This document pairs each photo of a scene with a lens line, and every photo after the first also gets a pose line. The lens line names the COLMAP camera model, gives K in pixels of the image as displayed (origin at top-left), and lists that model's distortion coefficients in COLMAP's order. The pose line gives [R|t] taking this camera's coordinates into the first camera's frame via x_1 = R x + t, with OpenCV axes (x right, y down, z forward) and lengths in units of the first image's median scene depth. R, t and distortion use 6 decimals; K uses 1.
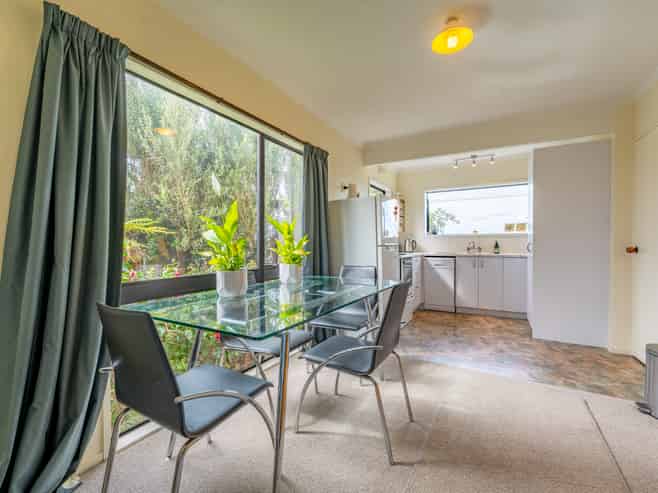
lens RADIAL K [[290.0, 0, 330.1], [0, 290.0, 246.0], [0, 0, 1]] dist [0.004308, 0.000248]
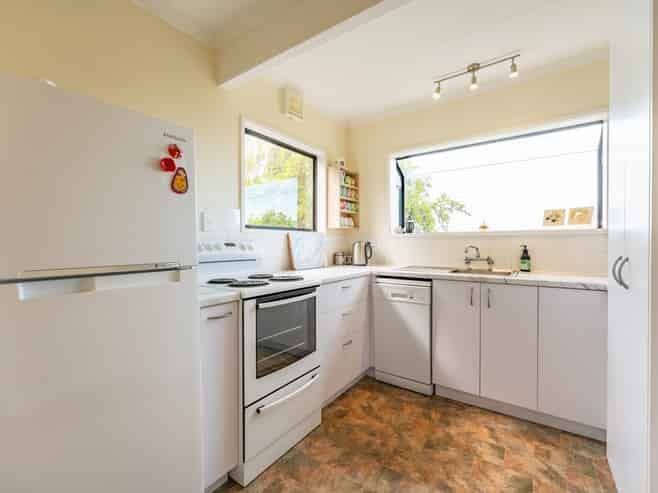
lens RADIAL K [[290.0, 0, 327.8], [0, 290.0, 243.9], [0, 0, 1]] dist [0.004308, 0.000248]
pose [[0.994972, -0.002523, -0.100120, 0.287623], [0.002078, 0.999988, -0.004541, -0.017705], [0.100131, 0.004310, 0.994965, 0.475776]]
